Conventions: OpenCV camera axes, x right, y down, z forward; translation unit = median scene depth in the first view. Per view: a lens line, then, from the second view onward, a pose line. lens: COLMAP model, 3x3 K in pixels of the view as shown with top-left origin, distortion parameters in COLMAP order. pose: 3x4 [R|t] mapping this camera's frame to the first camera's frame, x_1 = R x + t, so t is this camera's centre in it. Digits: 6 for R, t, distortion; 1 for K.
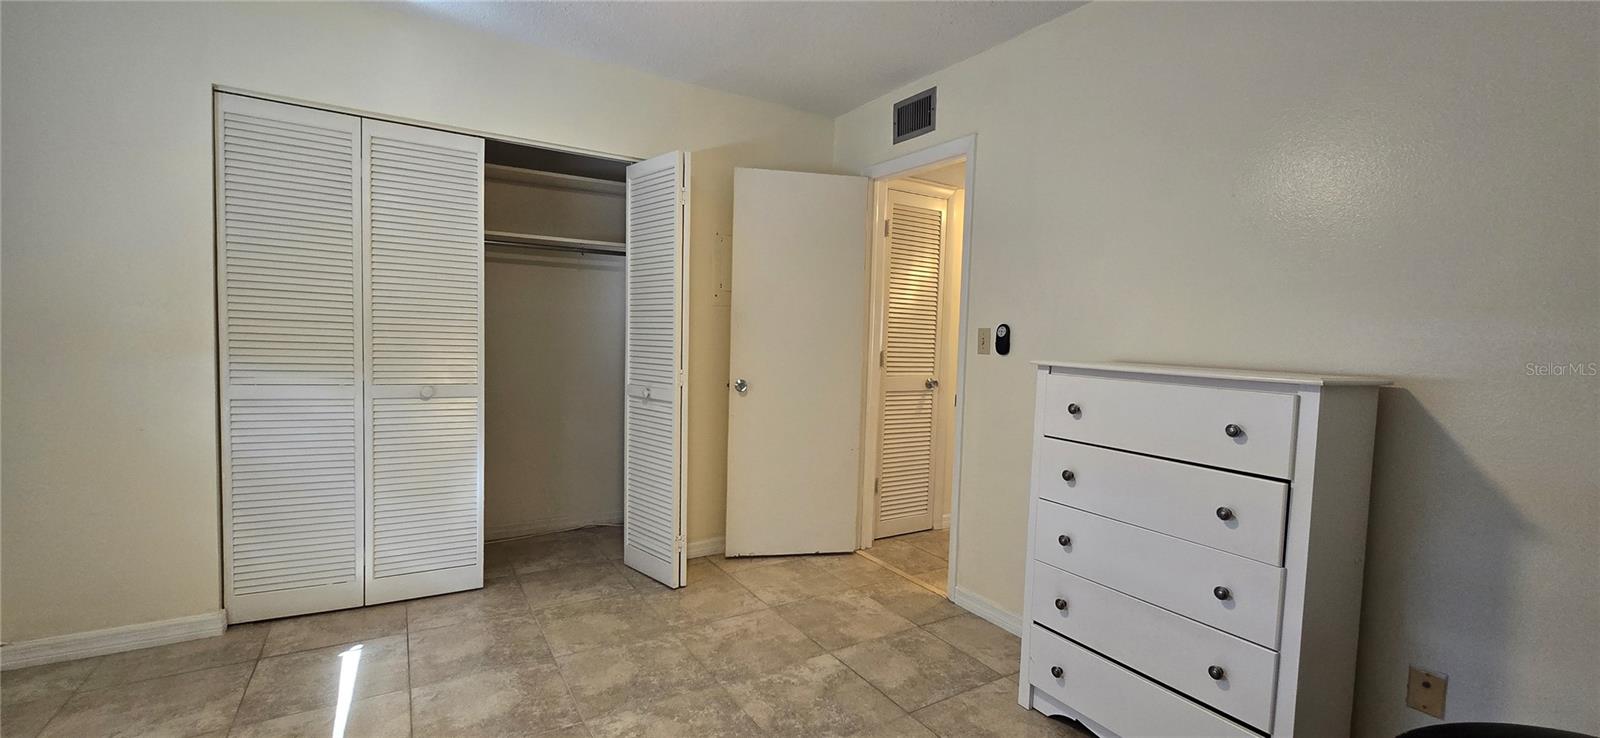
lens RADIAL K [[659.7, 0, 802.5], [0, 659.7, 368.2], [0, 0, 1]] dist [0.000831, -0.000310]
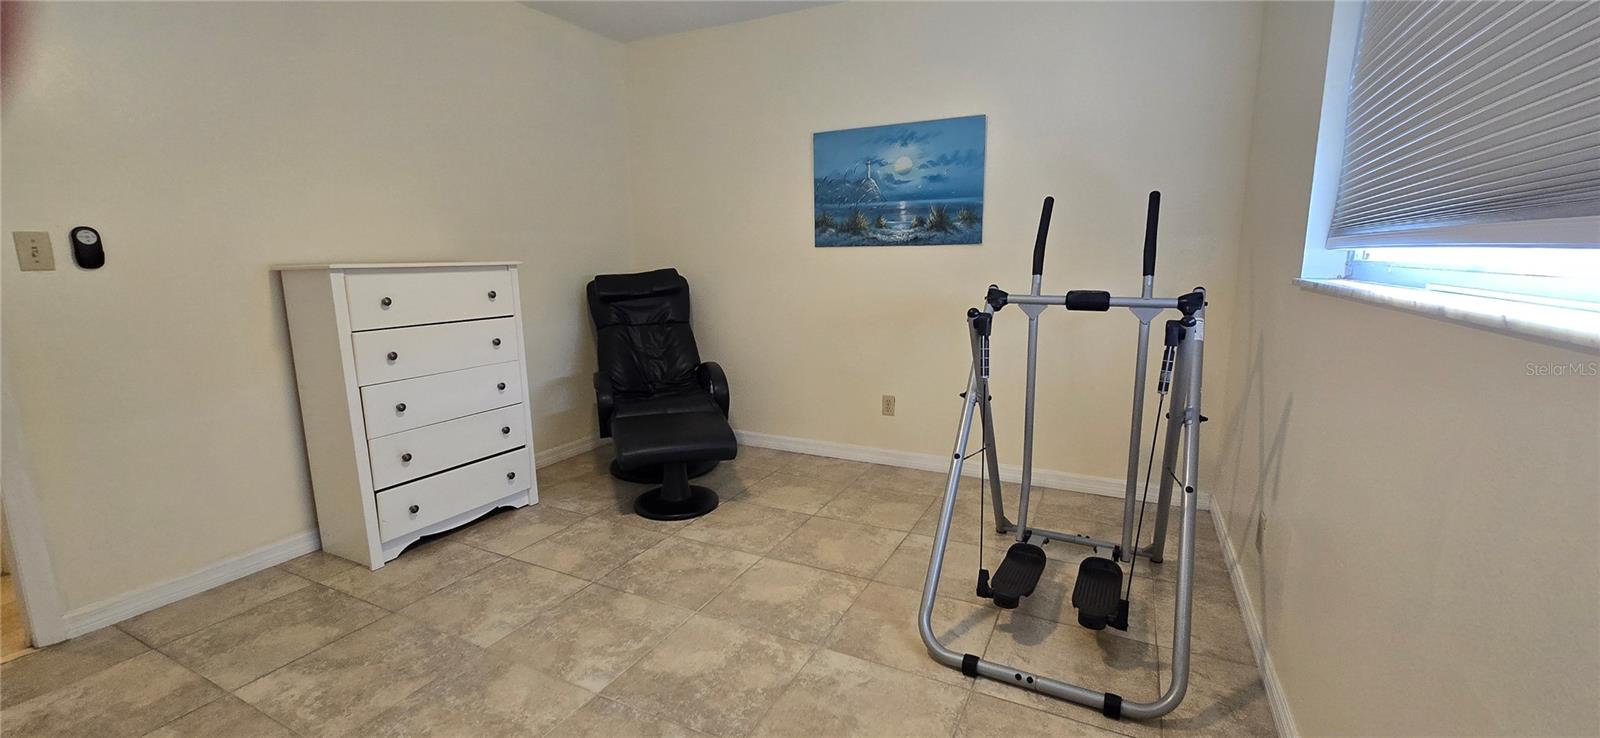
lens RADIAL K [[659.7, 0, 801.1], [0, 659.7, 370.8], [0, 0, 1]] dist [0.000831, -0.000310]
pose [[-0.524218, -0.171384, 0.834160, -0.902134], [0.045341, 0.972533, 0.228307, -0.050836], [-0.850376, 0.157504, -0.502048, 0.845990]]
